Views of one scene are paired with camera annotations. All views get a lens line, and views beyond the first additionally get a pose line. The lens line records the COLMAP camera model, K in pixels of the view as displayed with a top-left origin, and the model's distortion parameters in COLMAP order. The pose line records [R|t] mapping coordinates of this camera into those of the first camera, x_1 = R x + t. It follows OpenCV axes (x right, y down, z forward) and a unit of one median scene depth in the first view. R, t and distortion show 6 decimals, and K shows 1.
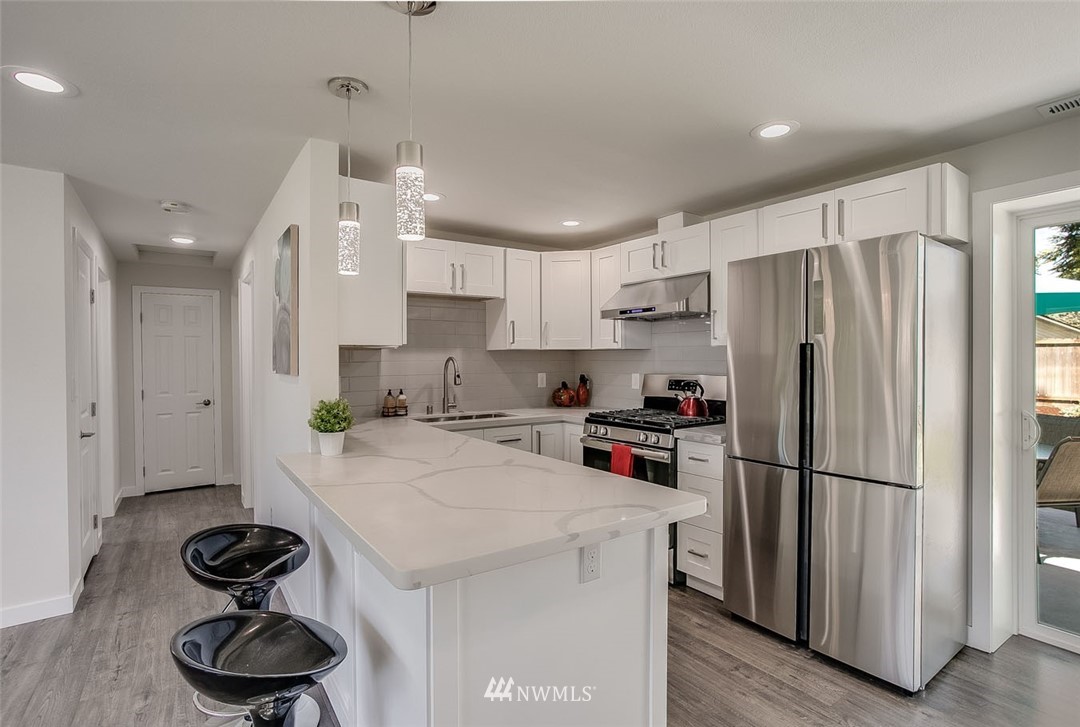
lens RADIAL K [[519.5, 0, 529.3], [0, 519.5, 363.8], [0, 0, 1]] dist [-0.052299, 0.022351]
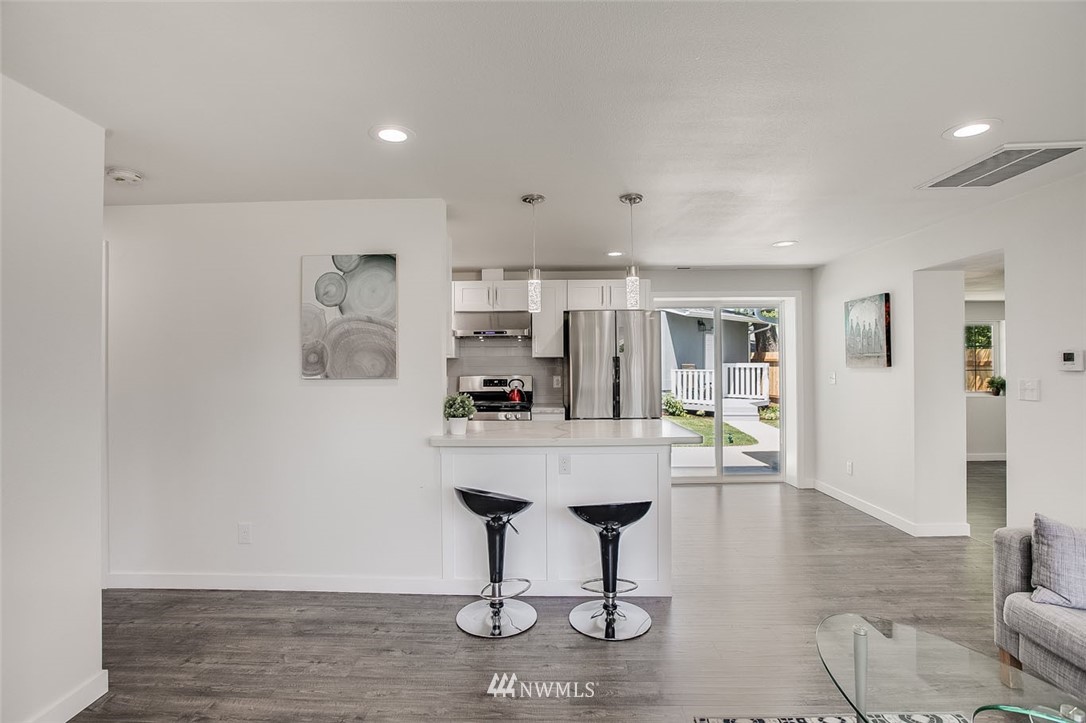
lens RADIAL K [[522.4, 0, 524.8], [0, 522.4, 368.3], [0, 0, 1]] dist [-0.052299, 0.022351]
pose [[0.606388, -0.006268, 0.795144, -0.924906], [0.010929, 0.999940, -0.000452, 0.001944], [-0.795093, 0.008965, 0.606421, 0.006798]]
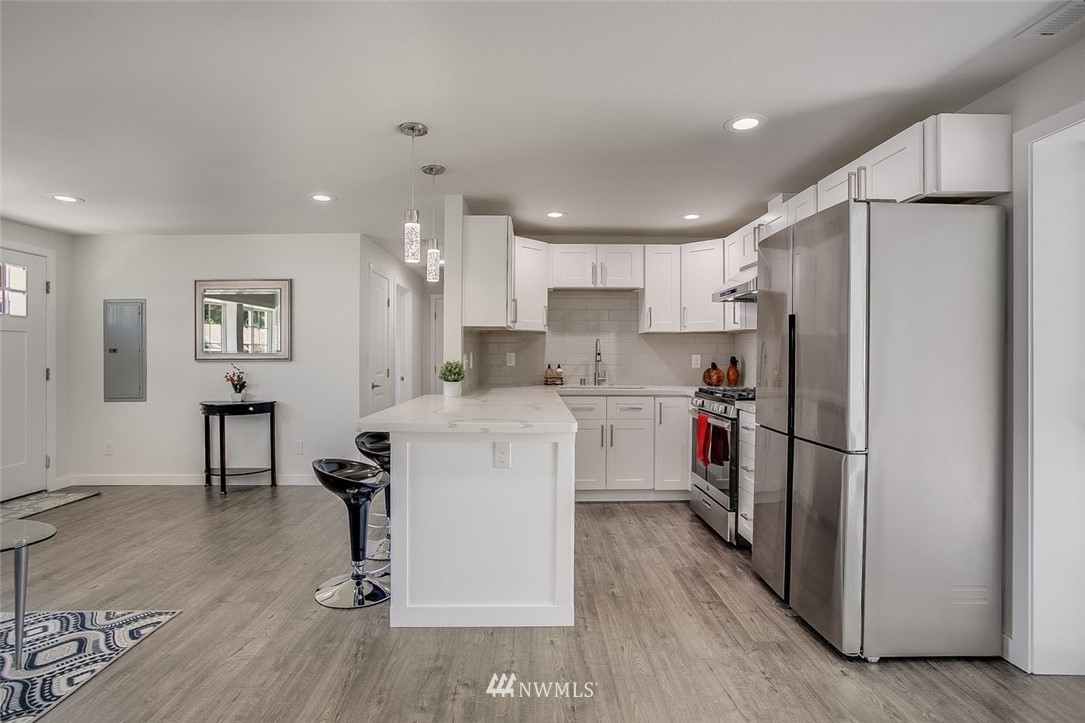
lens RADIAL K [[521.9, 0, 534.6], [0, 521.9, 352.5], [0, 0, 1]] dist [-0.052299, 0.022351]
pose [[0.827659, 0.003616, -0.561220, 0.476182], [-0.010561, 0.999903, -0.009132, 0.036134], [0.561132, 0.013485, 0.827616, -0.116000]]
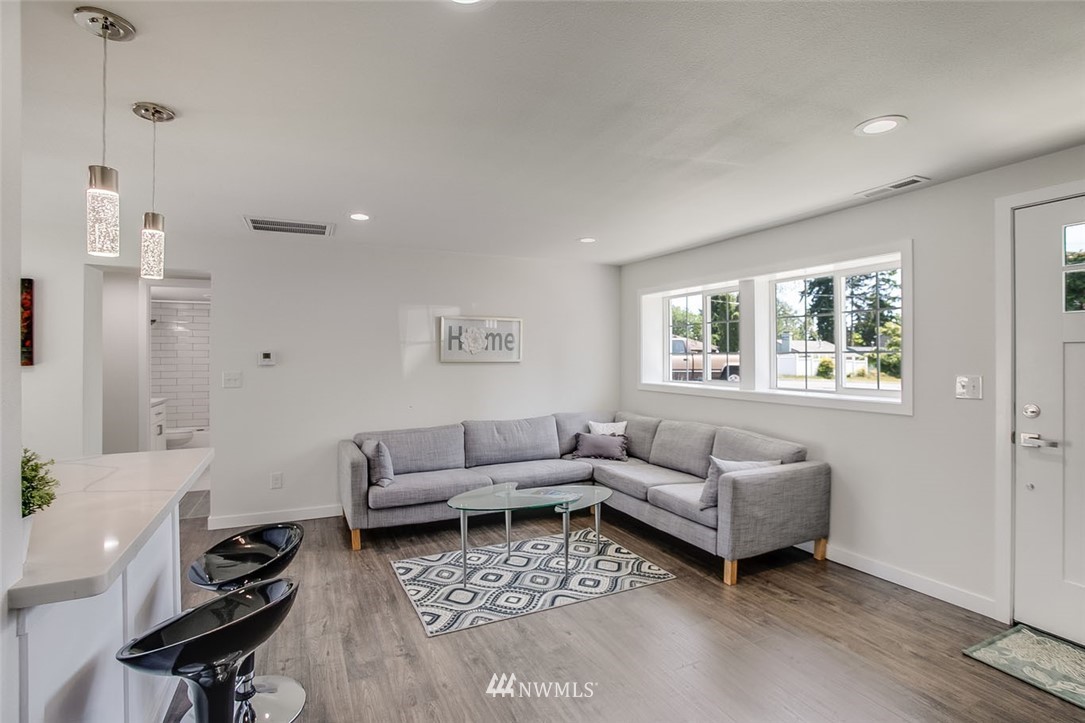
lens RADIAL K [[521.9, 0, 538.1], [0, 521.9, 353.4], [0, 0, 1]] dist [-0.052299, 0.022351]
pose [[-0.987612, 0.011247, 0.156514, -0.645990], [0.012784, 0.999879, 0.008814, -0.019406], [-0.156396, 0.010705, -0.987636, 0.940284]]
